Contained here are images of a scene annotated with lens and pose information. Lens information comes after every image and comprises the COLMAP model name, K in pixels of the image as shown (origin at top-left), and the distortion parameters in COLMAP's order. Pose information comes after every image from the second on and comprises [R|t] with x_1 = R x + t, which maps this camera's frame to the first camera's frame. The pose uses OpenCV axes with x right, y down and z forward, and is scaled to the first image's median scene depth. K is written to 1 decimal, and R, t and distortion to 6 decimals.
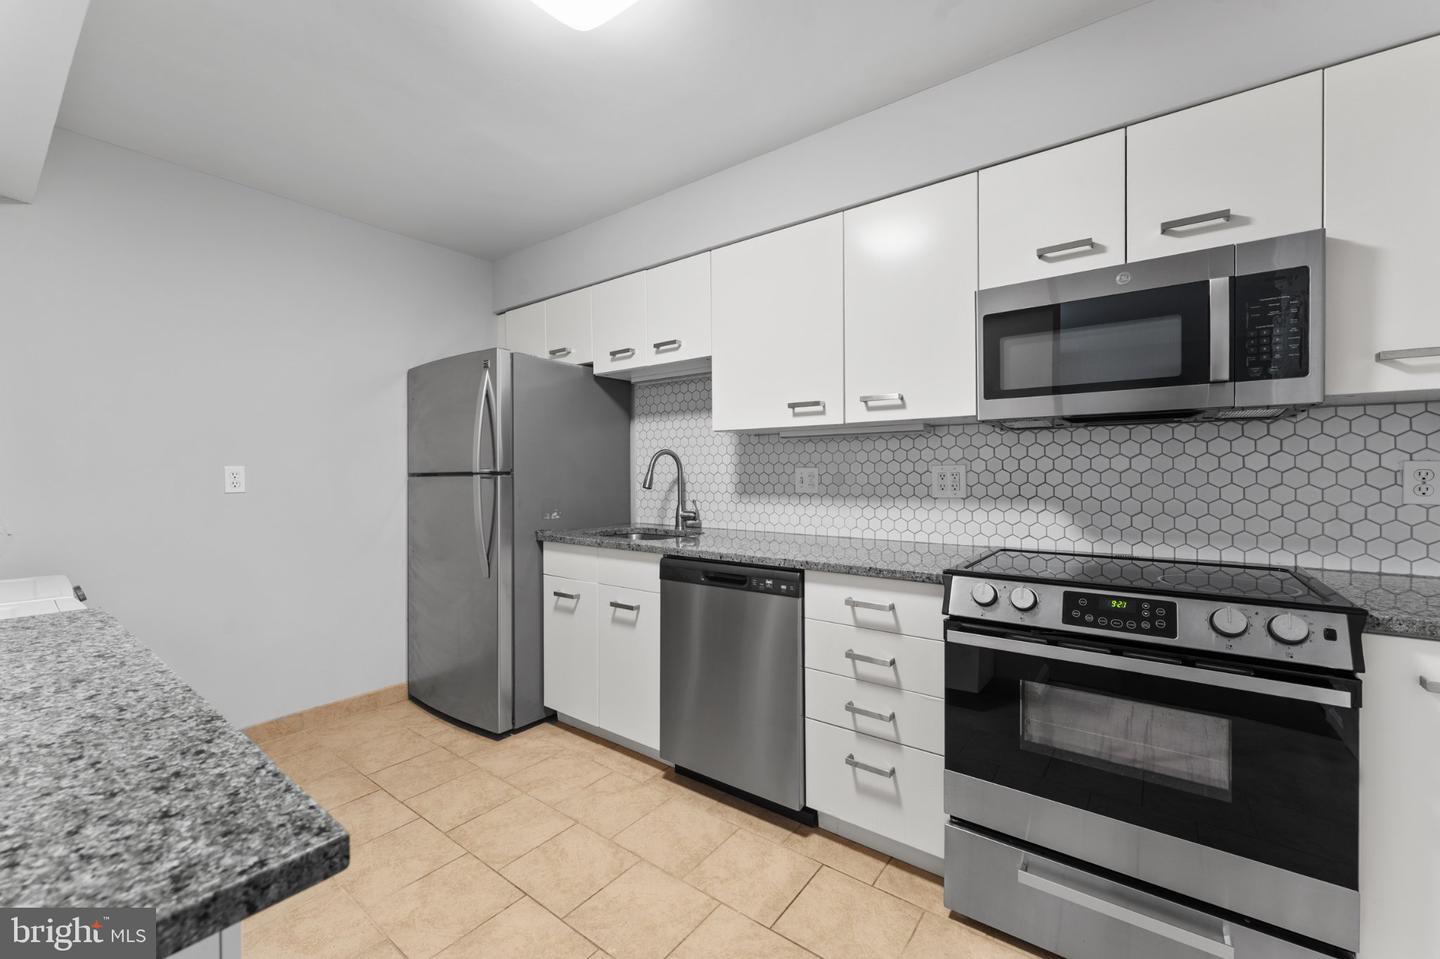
lens RADIAL K [[577.9, 0, 725.0], [0, 577.9, 475.3], [0, 0, 1]] dist [-0.001543, -0.000040]
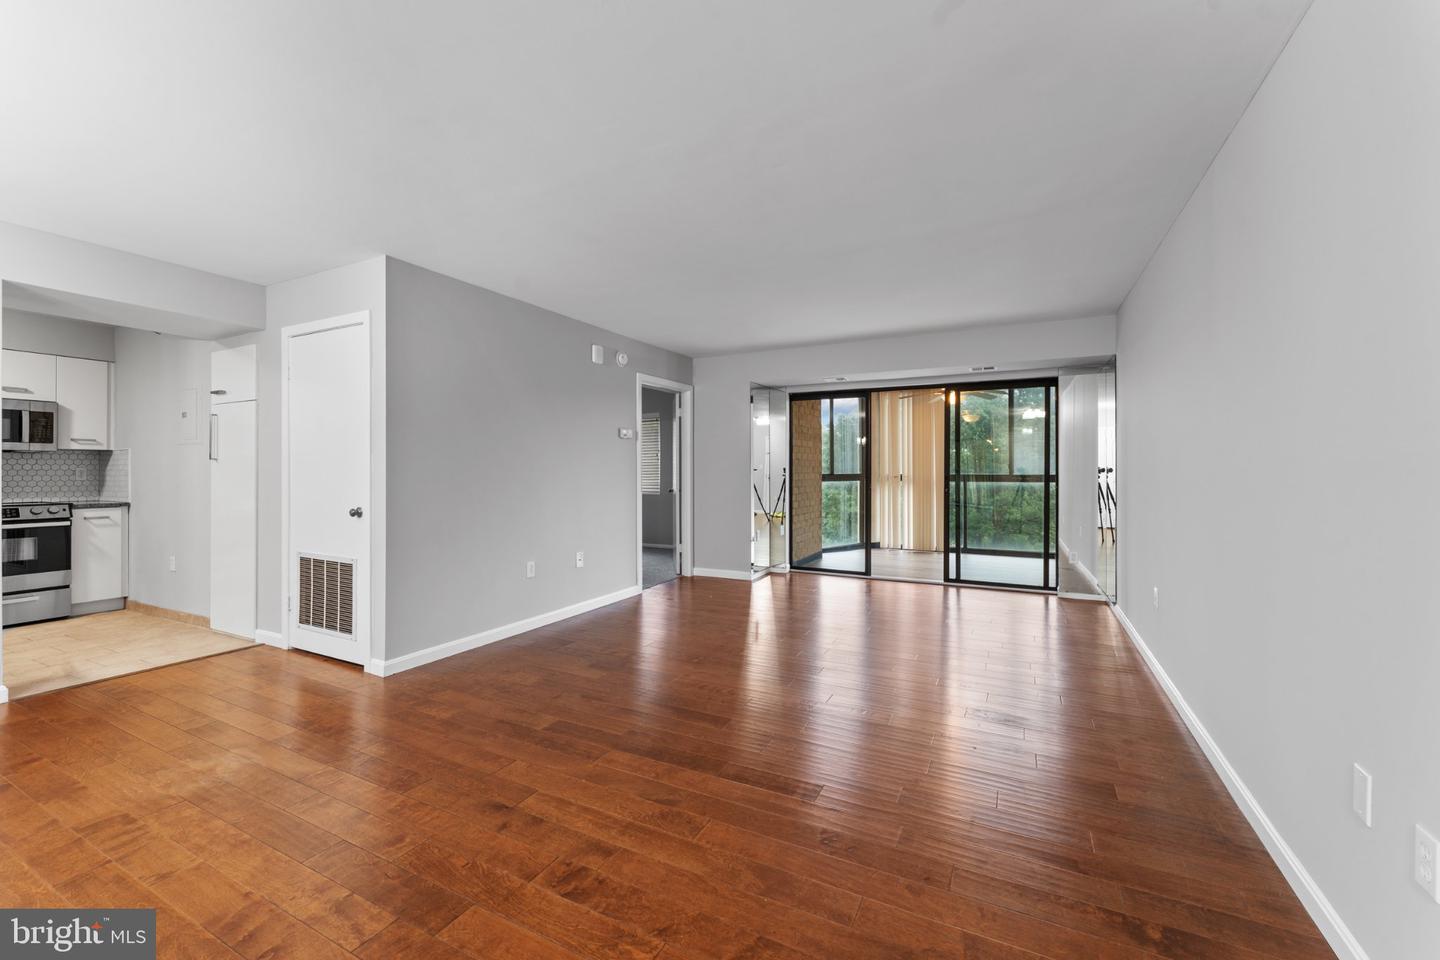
lens RADIAL K [[582.3, 0, 724.4], [0, 582.3, 466.4], [0, 0, 1]] dist [-0.001159, -0.000235]
pose [[-0.176610, 0.010375, 0.984226, -2.810156], [0.009337, 0.999917, -0.008865, 0.034092], [-0.984237, 0.007624, -0.176692, -2.111959]]
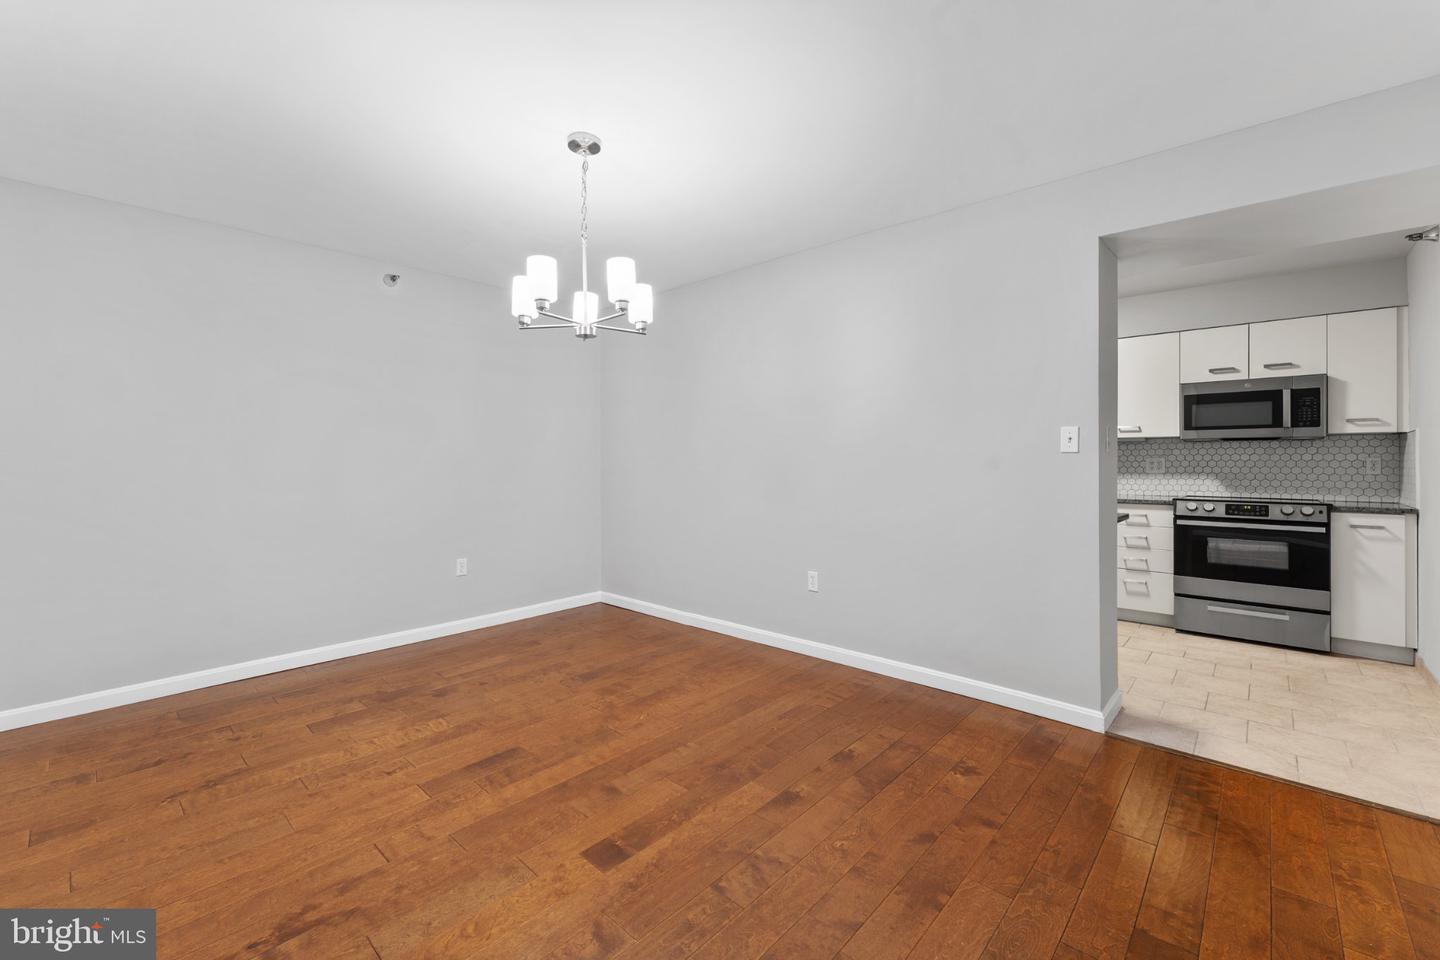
lens RADIAL K [[605.3, 0, 721.7], [0, 605.3, 460.3], [0, 0, 1]] dist [0.000626, 0.000083]
pose [[0.995904, 0.005560, -0.090250, -1.404866], [-0.006236, 0.999955, -0.007204, 0.025552], [0.090206, 0.007738, 0.995893, -1.902703]]
